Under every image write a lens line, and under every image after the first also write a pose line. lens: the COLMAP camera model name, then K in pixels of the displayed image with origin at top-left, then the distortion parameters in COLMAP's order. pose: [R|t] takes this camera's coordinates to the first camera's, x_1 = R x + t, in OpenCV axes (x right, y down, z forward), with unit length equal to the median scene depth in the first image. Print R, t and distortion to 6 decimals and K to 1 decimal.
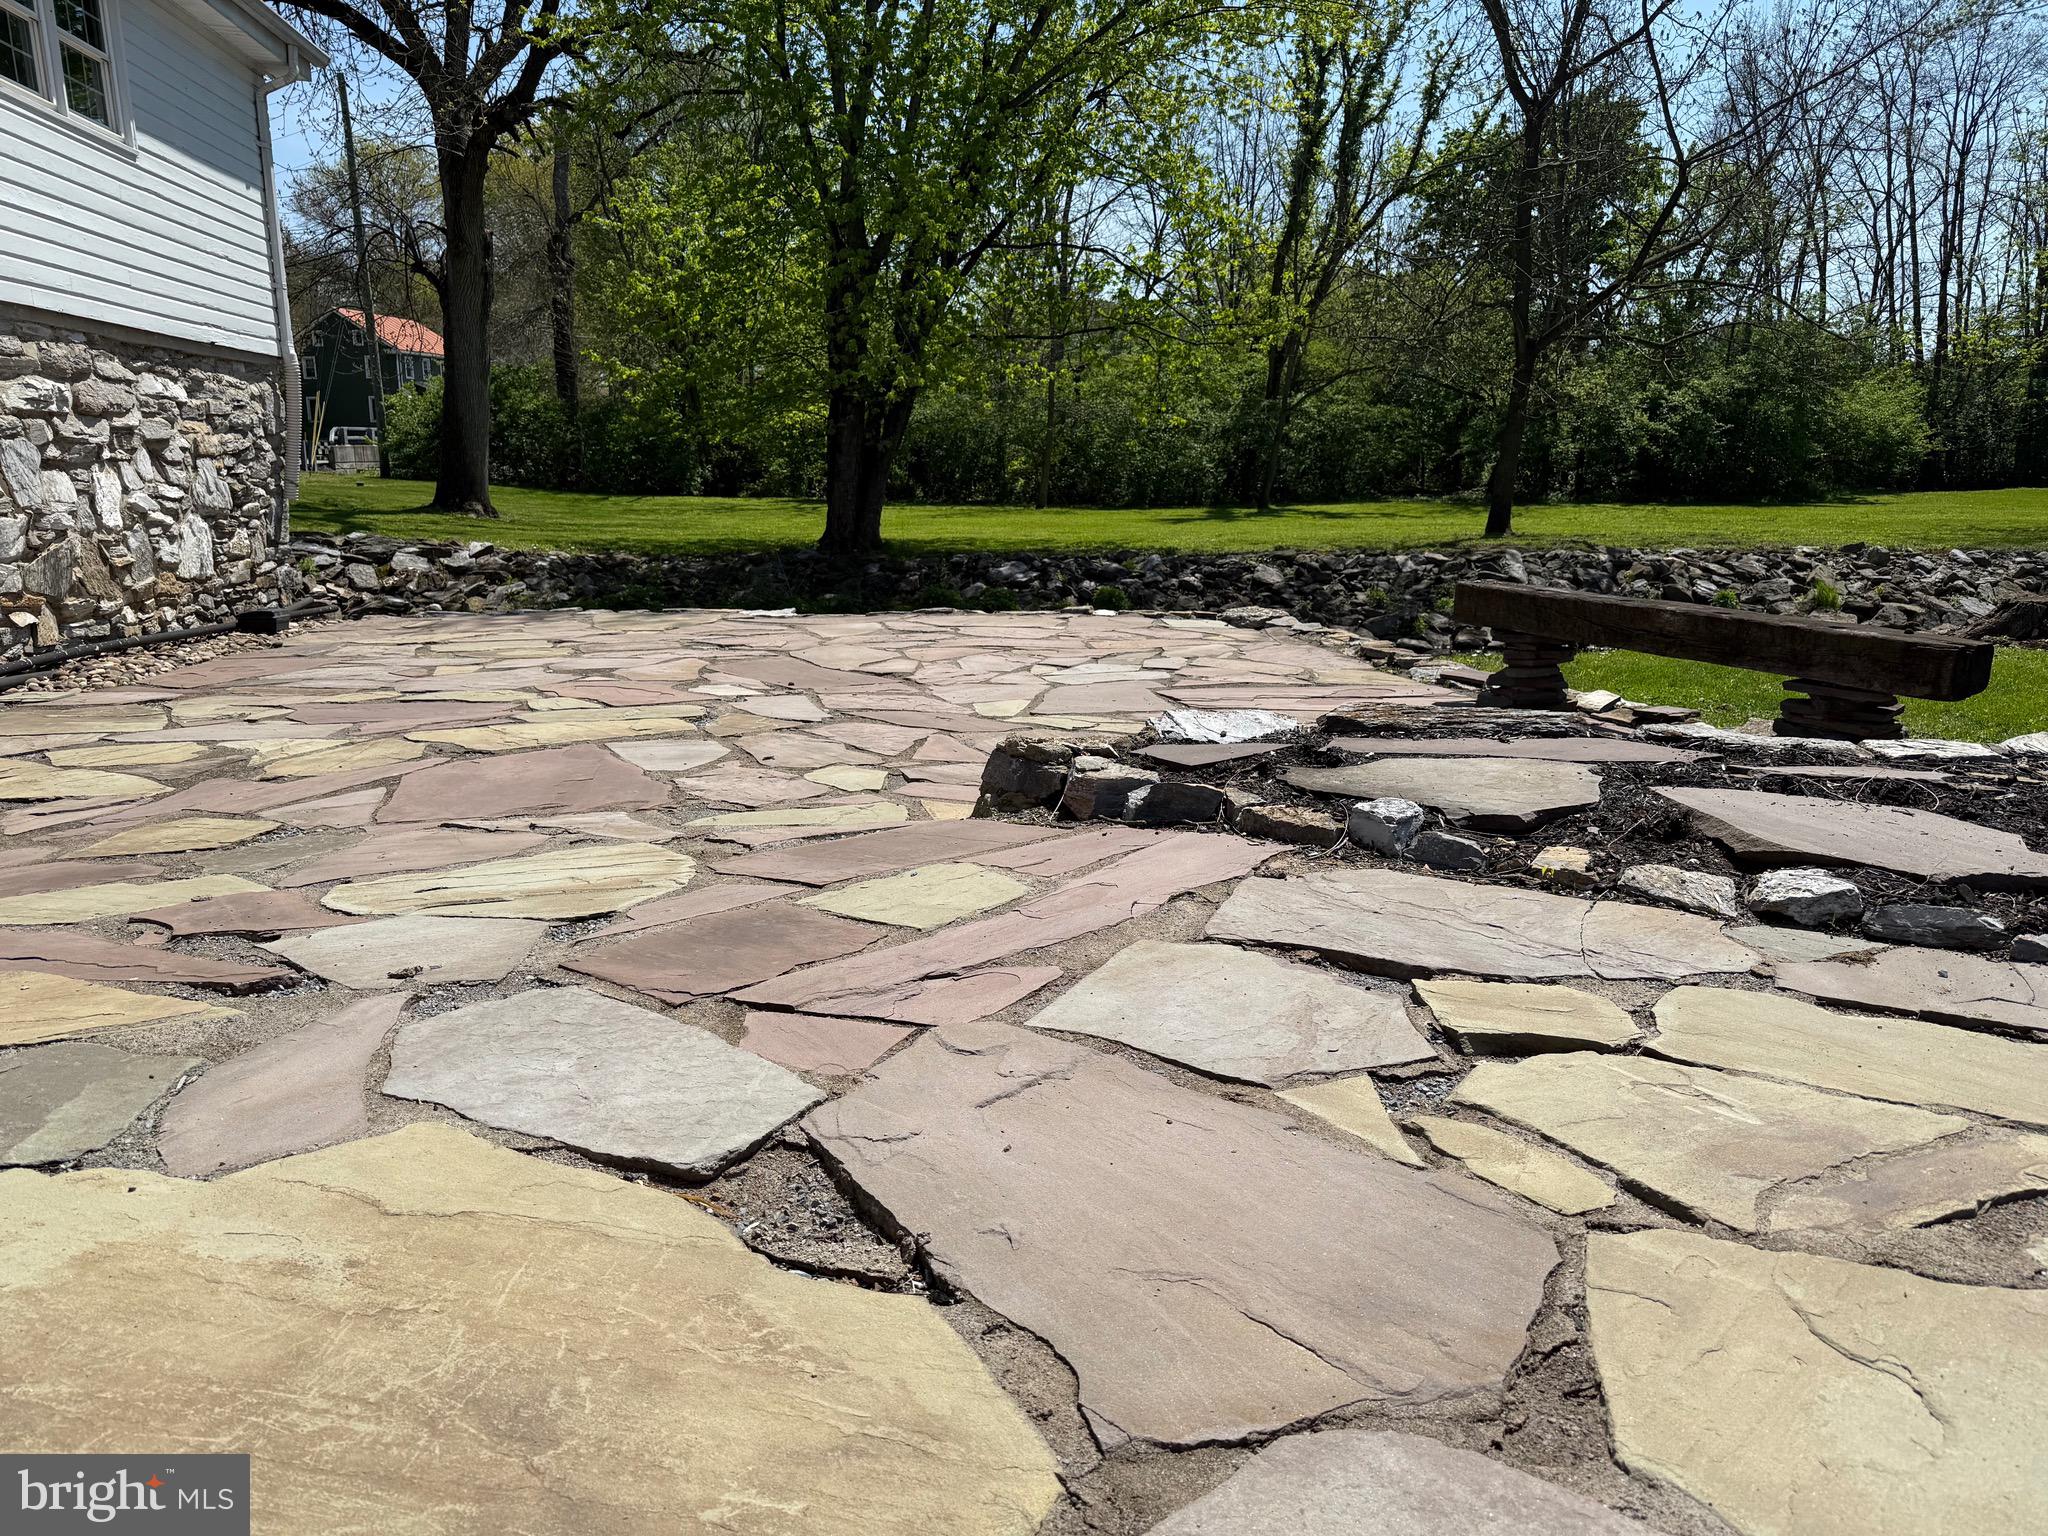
lens RADIAL K [[1494.5, 0, 1031.0], [0, 1494.5, 759.4], [0, 0, 1]] dist [-0.009485, 0.005642]
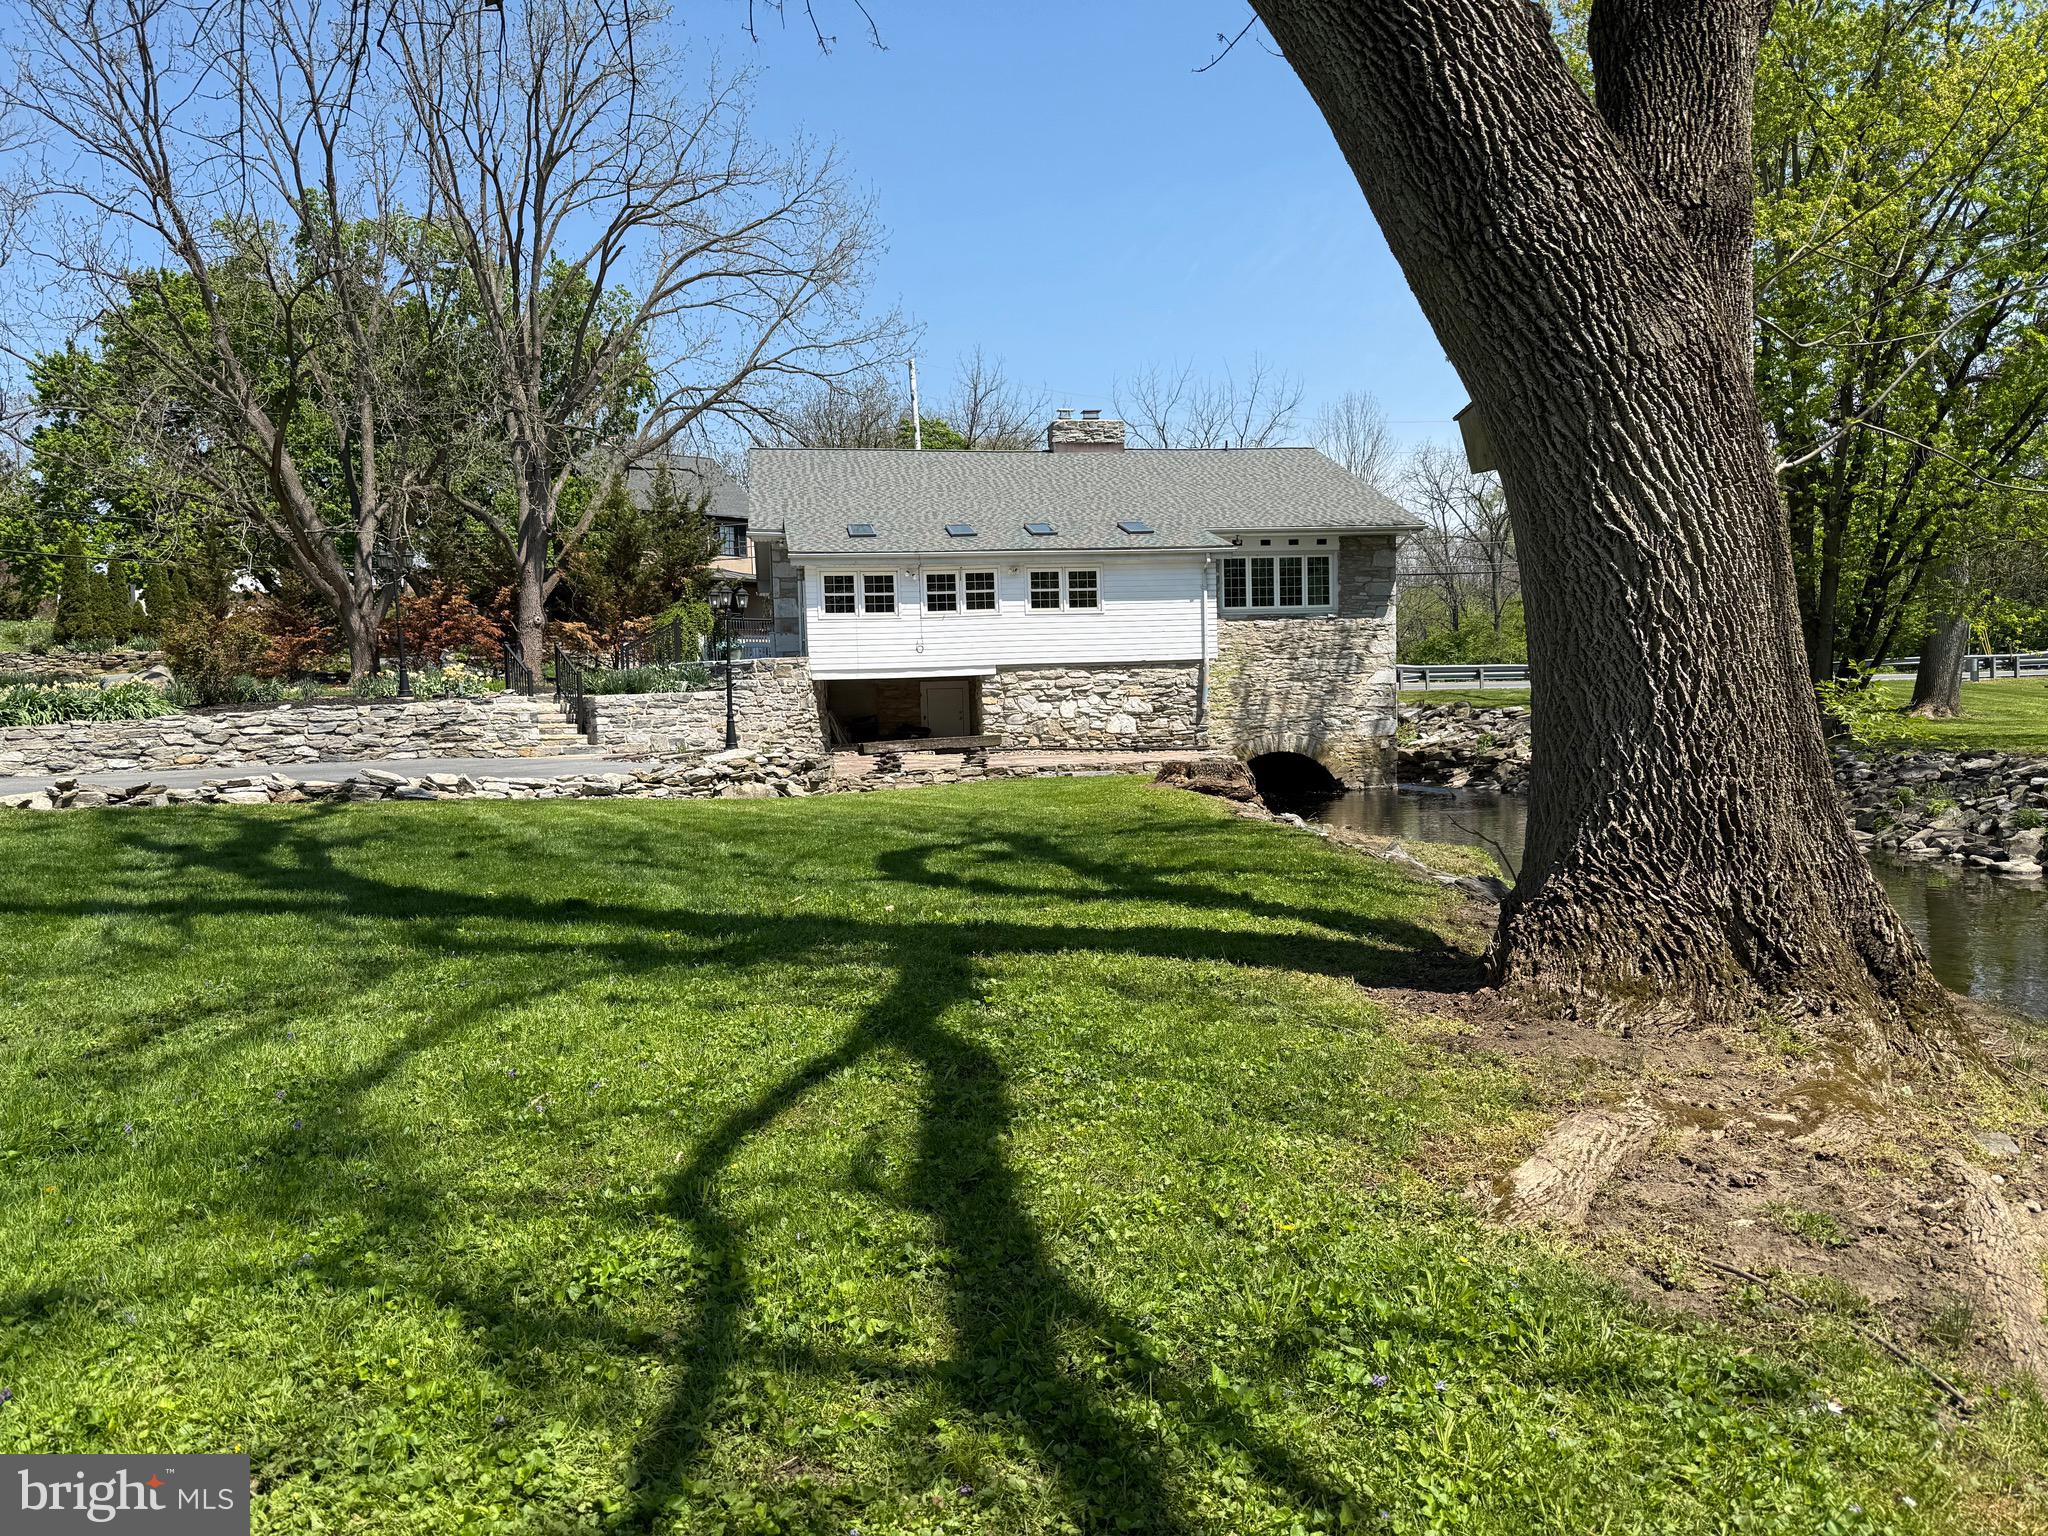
lens RADIAL K [[1421.3, 0, 1024.0], [0, 1421.3, 768.0], [0, 0, 1]] dist [0.144115, -0.220437]
pose [[0.017441, 0.054437, -0.998365, 2.330296], [-0.167532, 0.984559, 0.050757, -0.155551], [0.985712, 0.166373, 0.026292, 0.664206]]
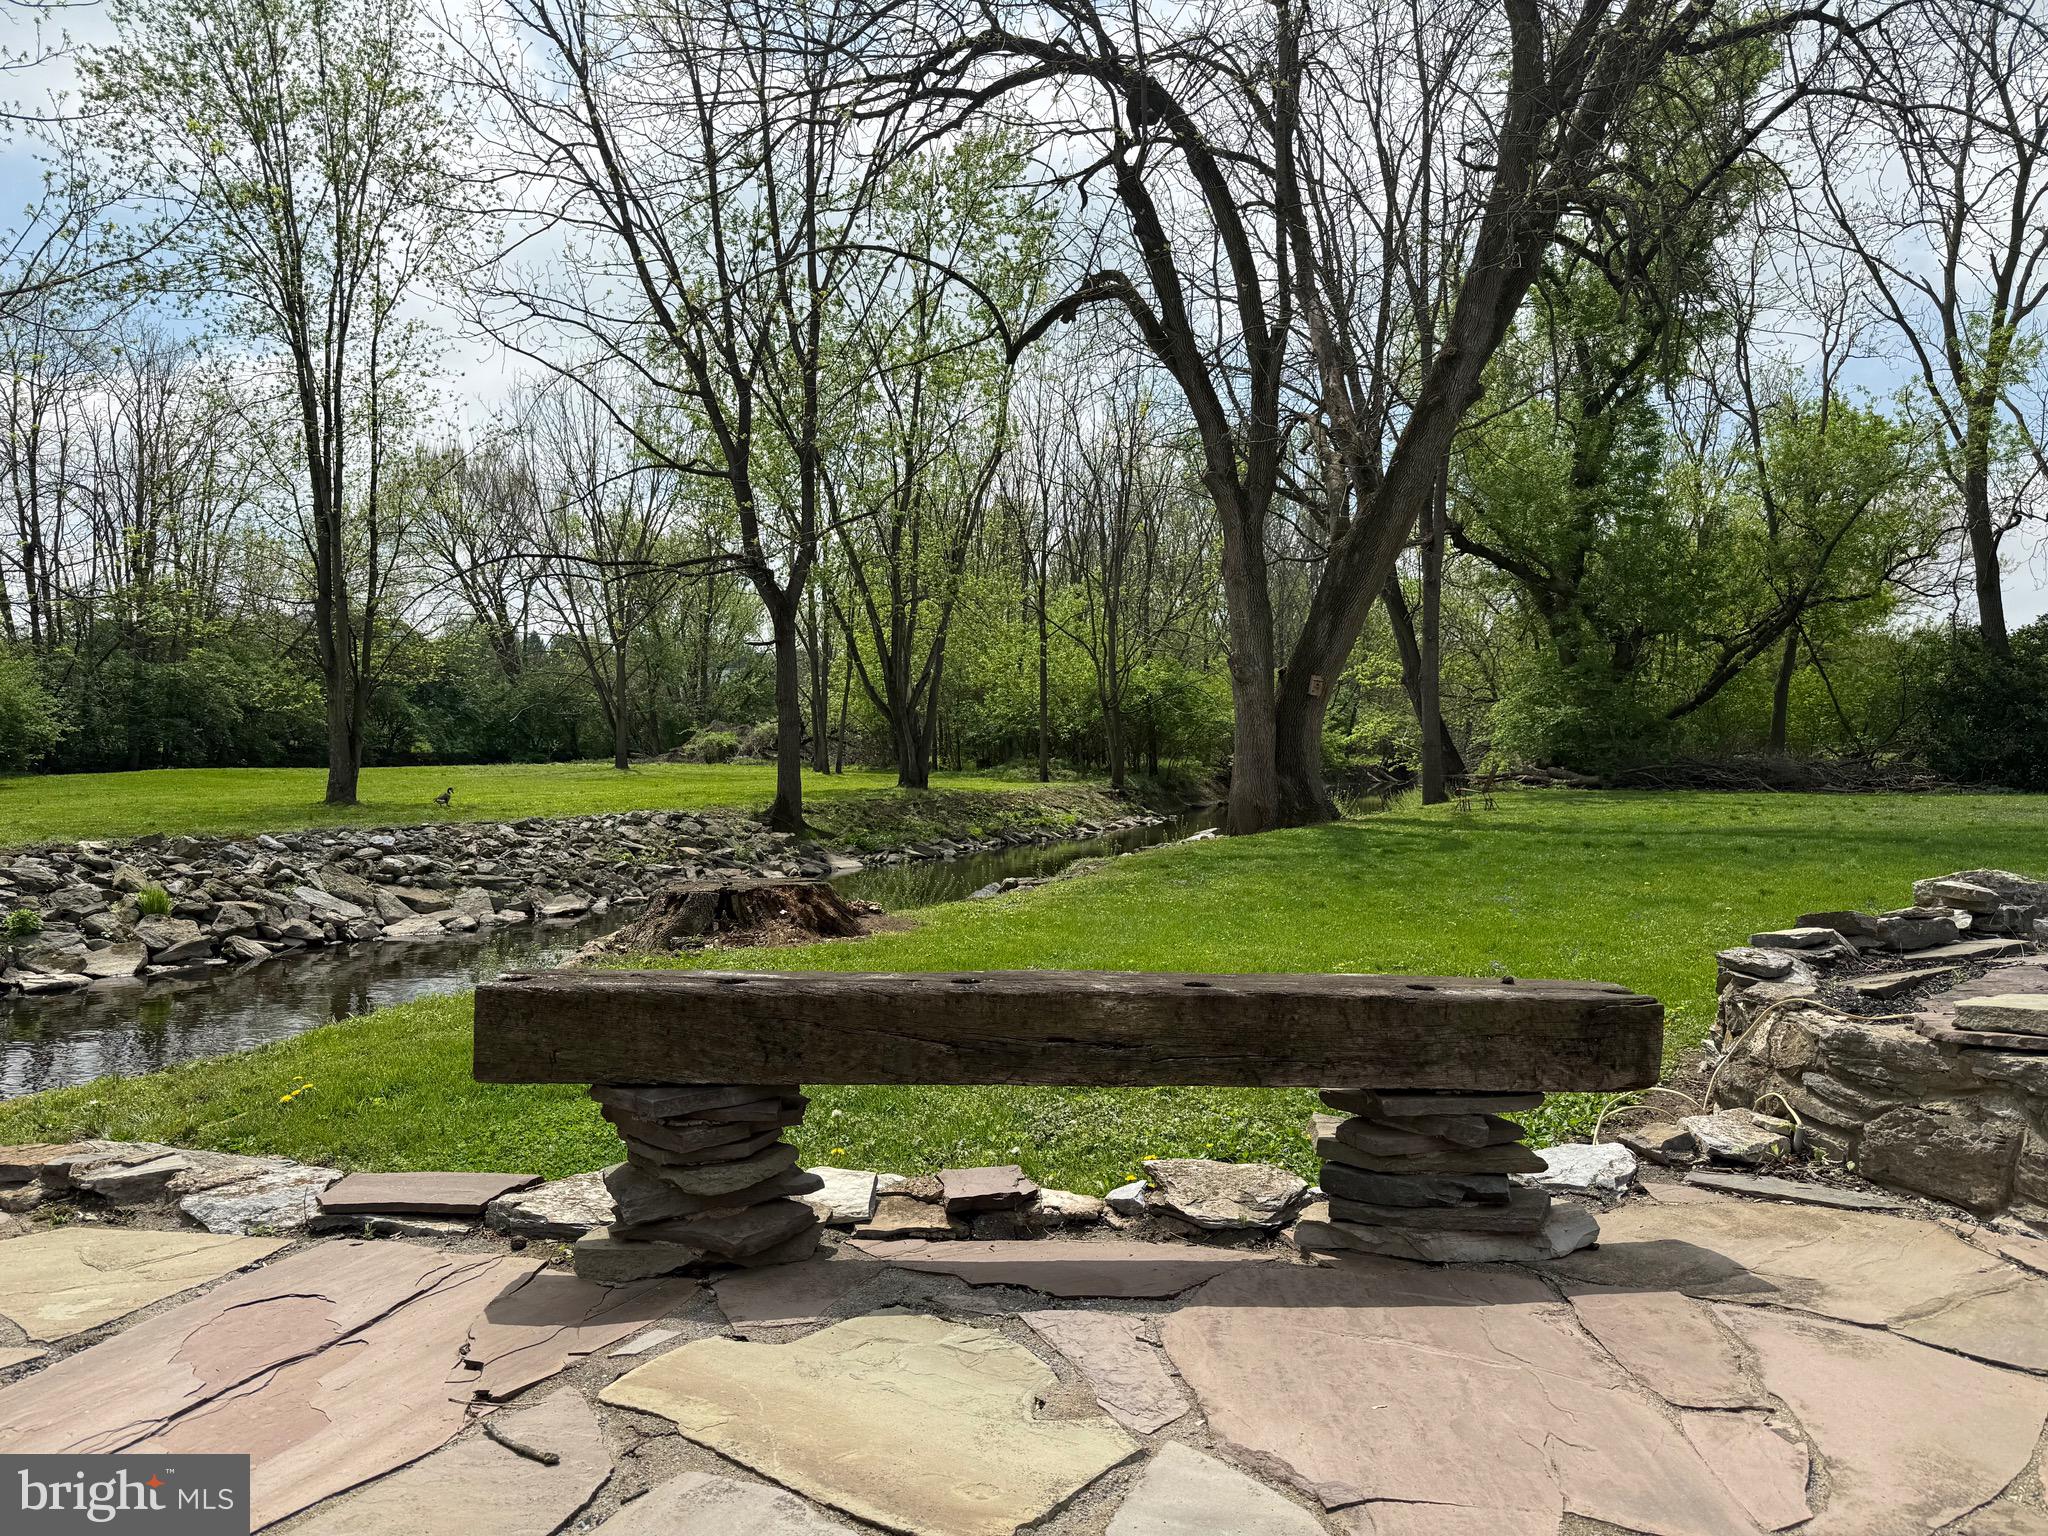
lens RADIAL K [[1460.2, 0, 1056.4], [0, 1460.2, 775.2], [0, 0, 1]] dist [0.004360, -0.026846]
pose [[0.380765, -0.019314, 0.924470, -0.020430], [0.179900, 0.982225, -0.053575, -0.084508], [-0.907003, 0.186711, 0.377472, 0.445439]]
